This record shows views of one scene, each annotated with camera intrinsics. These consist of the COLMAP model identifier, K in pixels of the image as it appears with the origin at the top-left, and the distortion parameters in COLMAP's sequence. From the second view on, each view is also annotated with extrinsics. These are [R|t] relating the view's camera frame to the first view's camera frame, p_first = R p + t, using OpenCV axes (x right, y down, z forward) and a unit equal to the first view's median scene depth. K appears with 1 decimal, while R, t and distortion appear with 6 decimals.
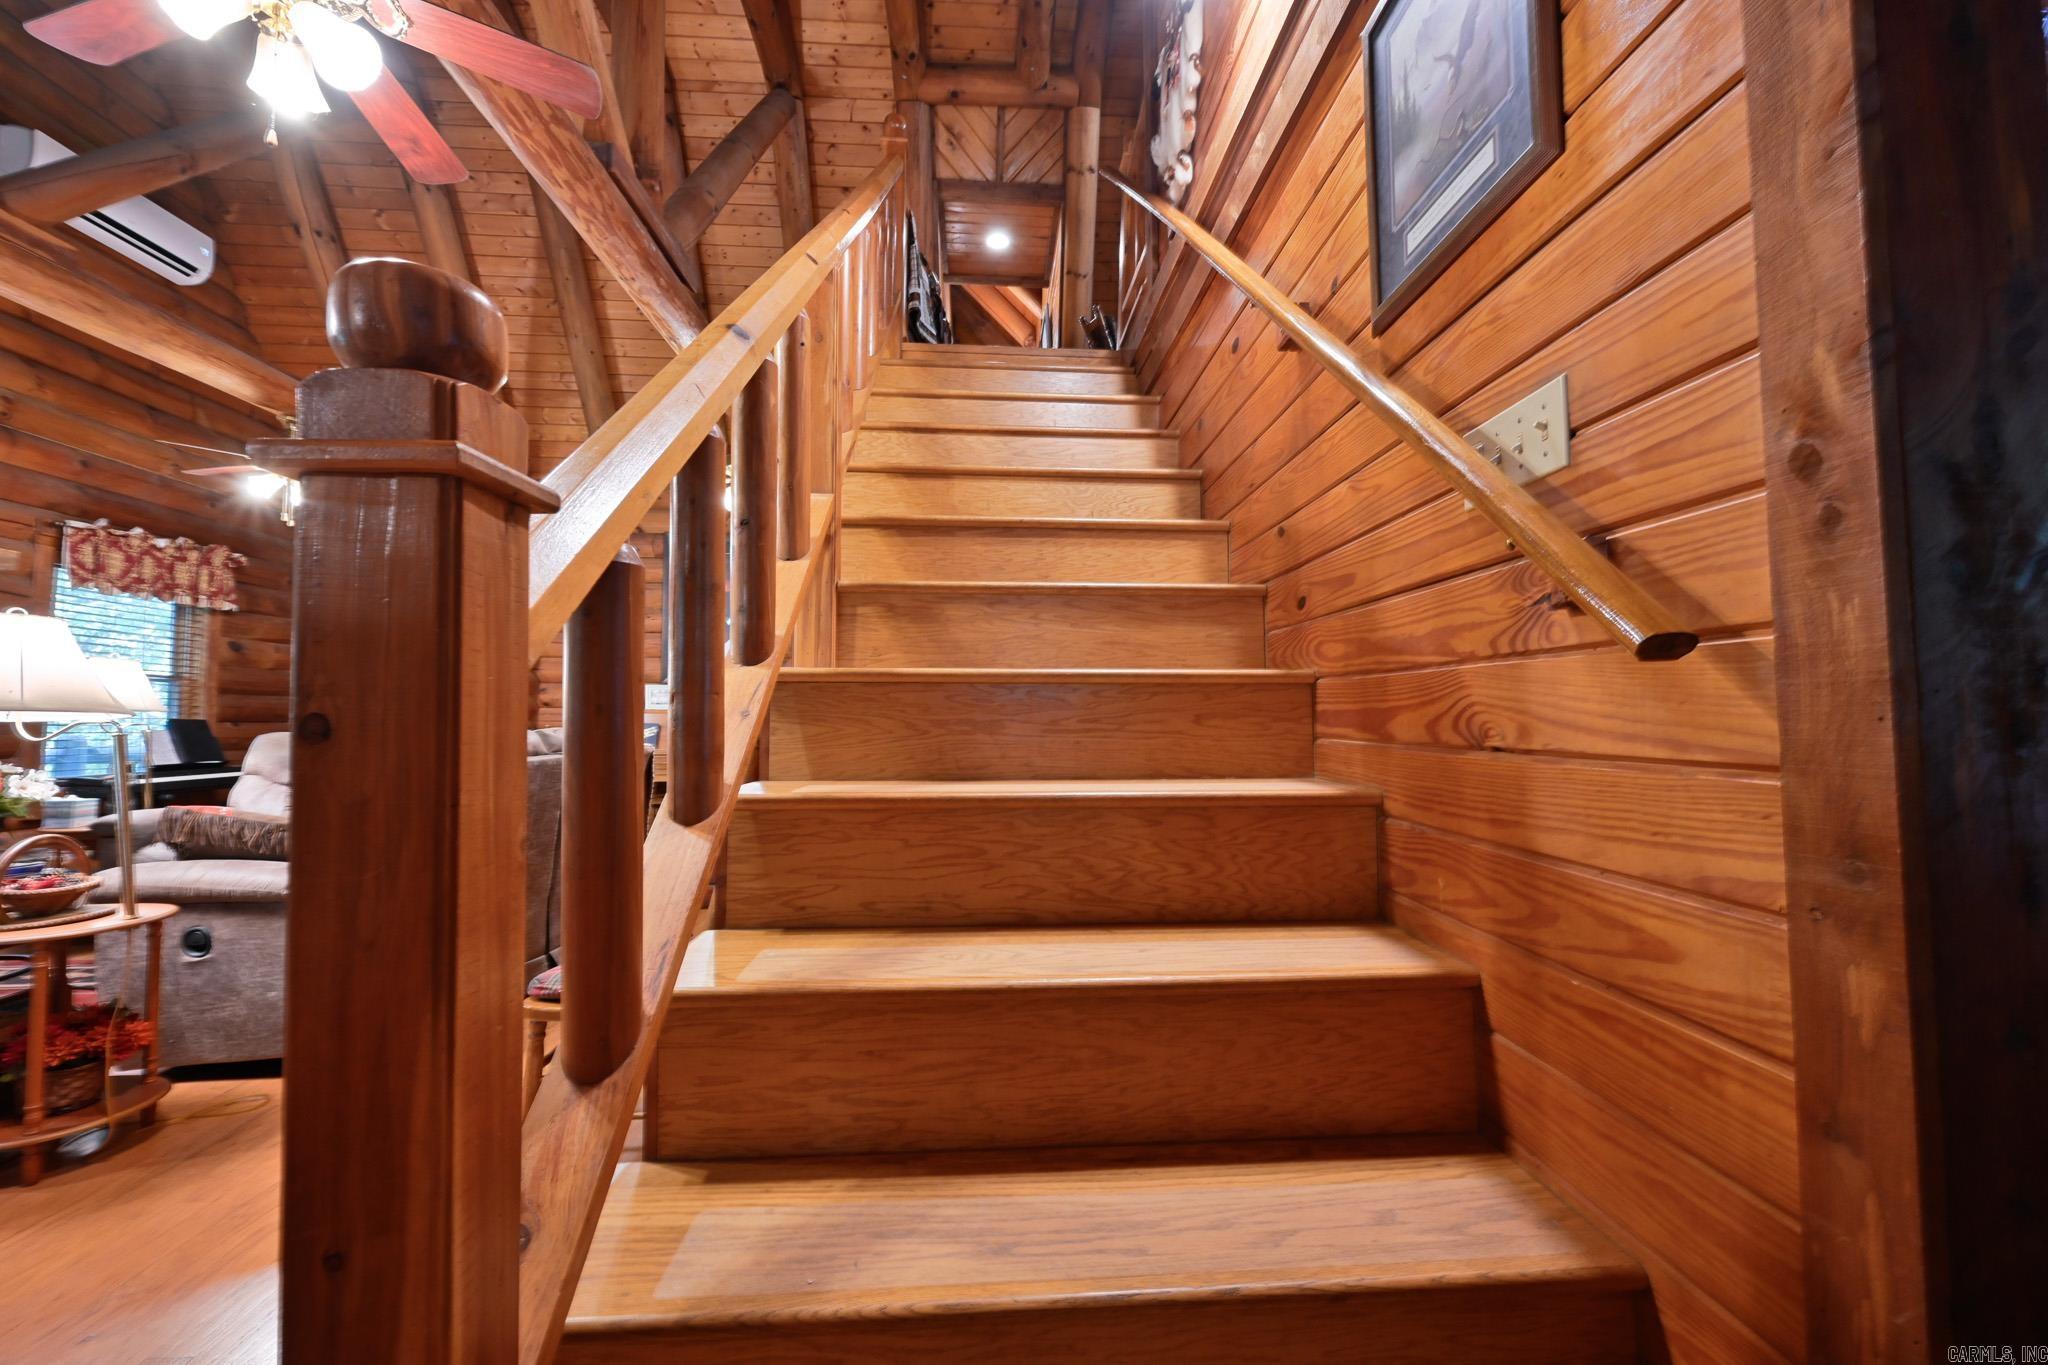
lens RADIAL K [[807.4, 0, 1023.9], [0, 807.4, 684.8], [0, 0, 1]] dist [-0.001764, 0.000629]
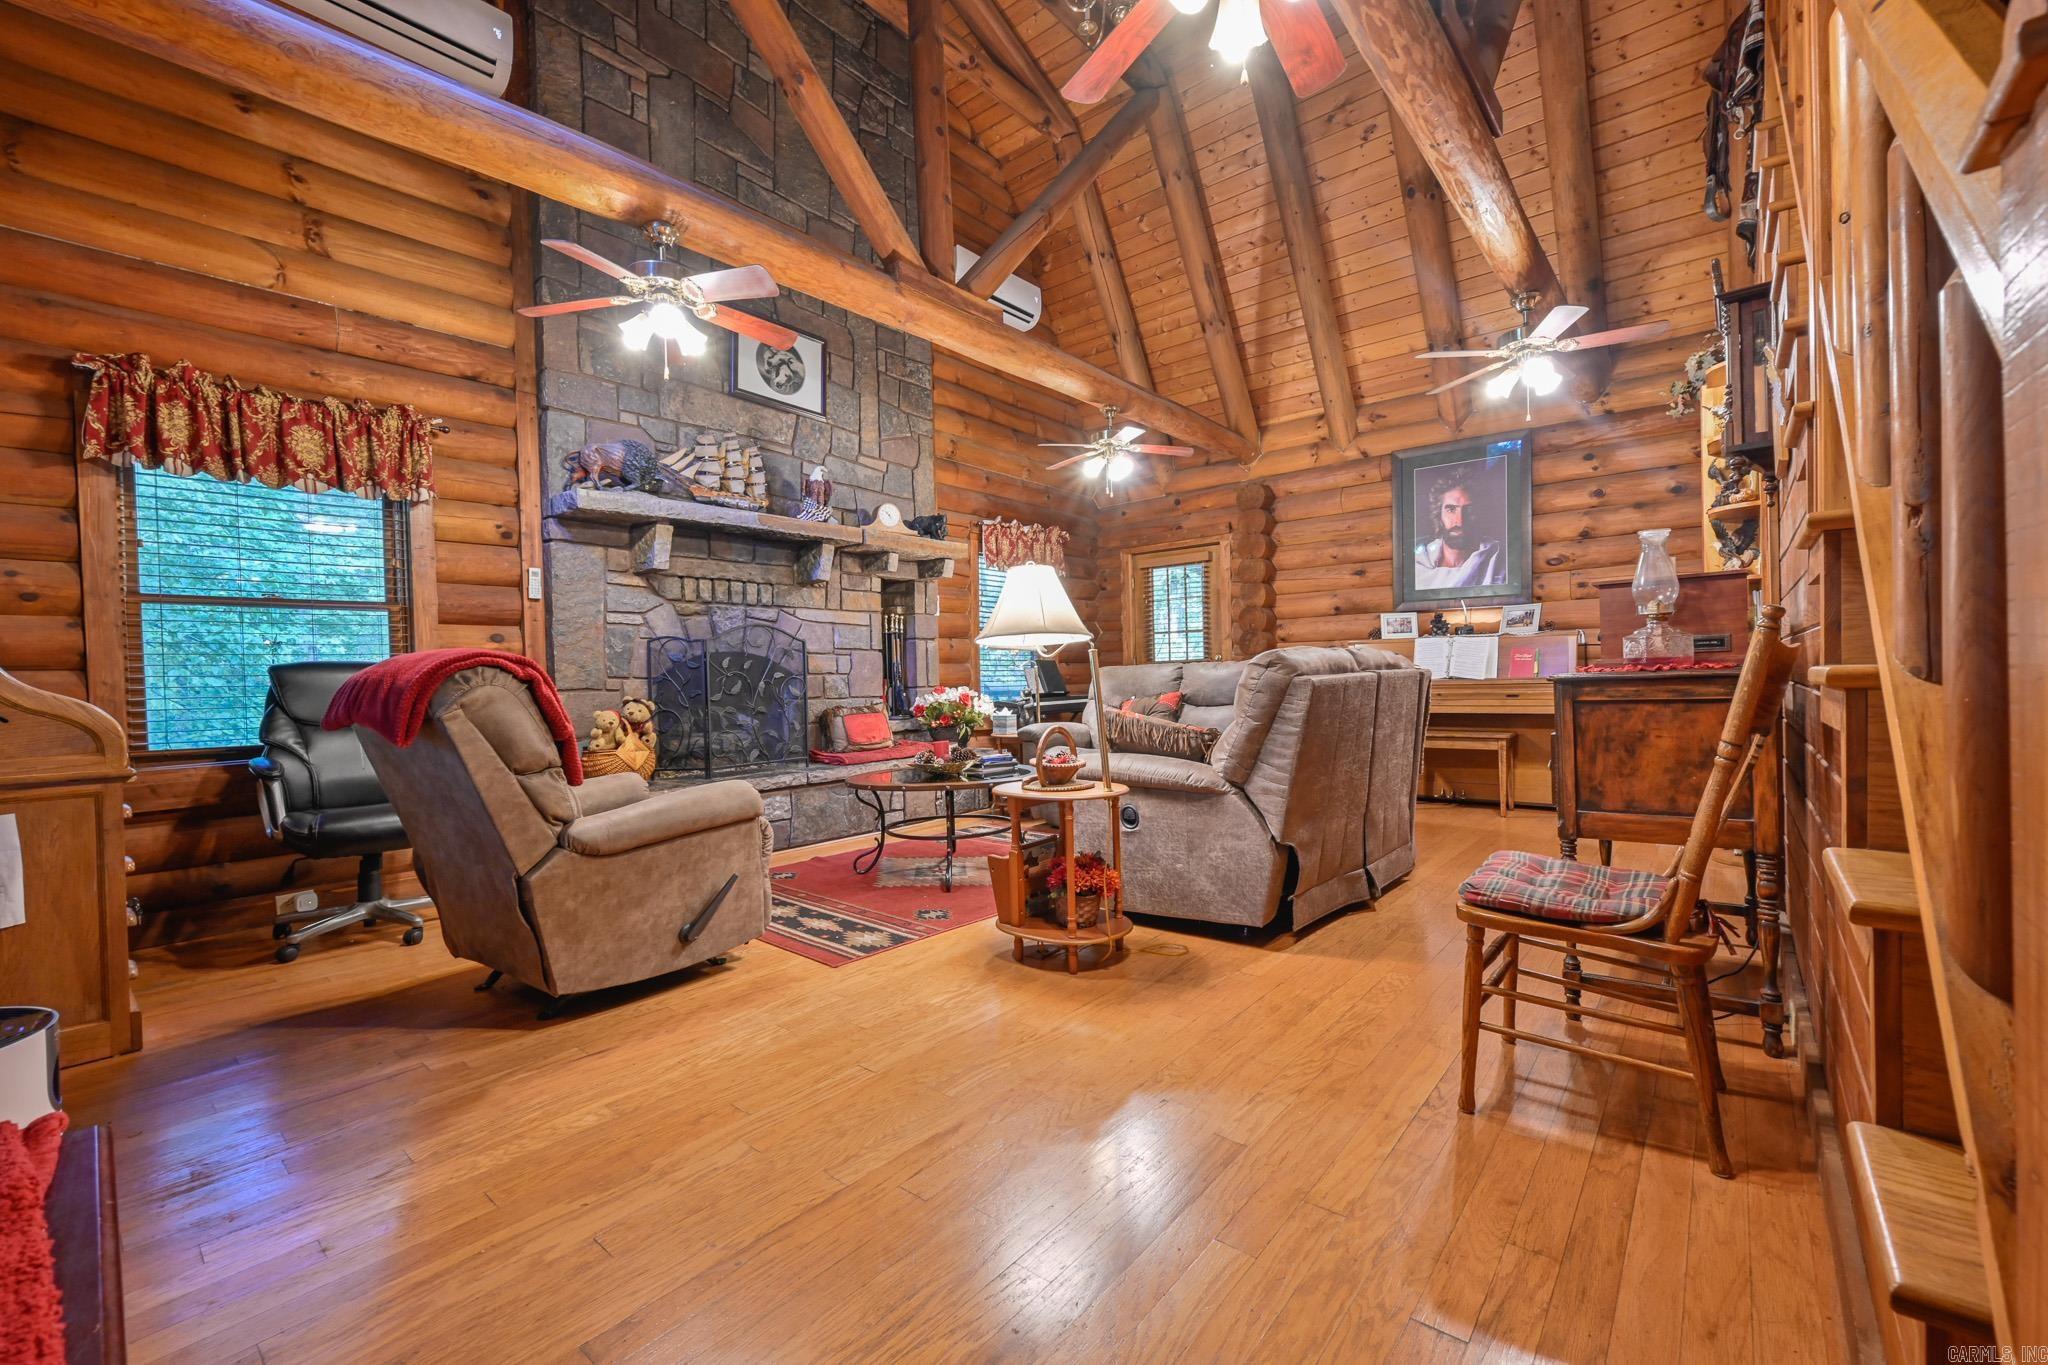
lens RADIAL K [[833.8, 0, 1041.9], [0, 833.8, 683.5], [0, 0, 1]] dist [-0.003709, 0.000231]
pose [[0.729506, -0.009880, -0.683903, -0.118839], [0.056848, 0.997312, 0.046232, 0.021431], [0.681608, -0.072605, 0.728106, -0.019725]]
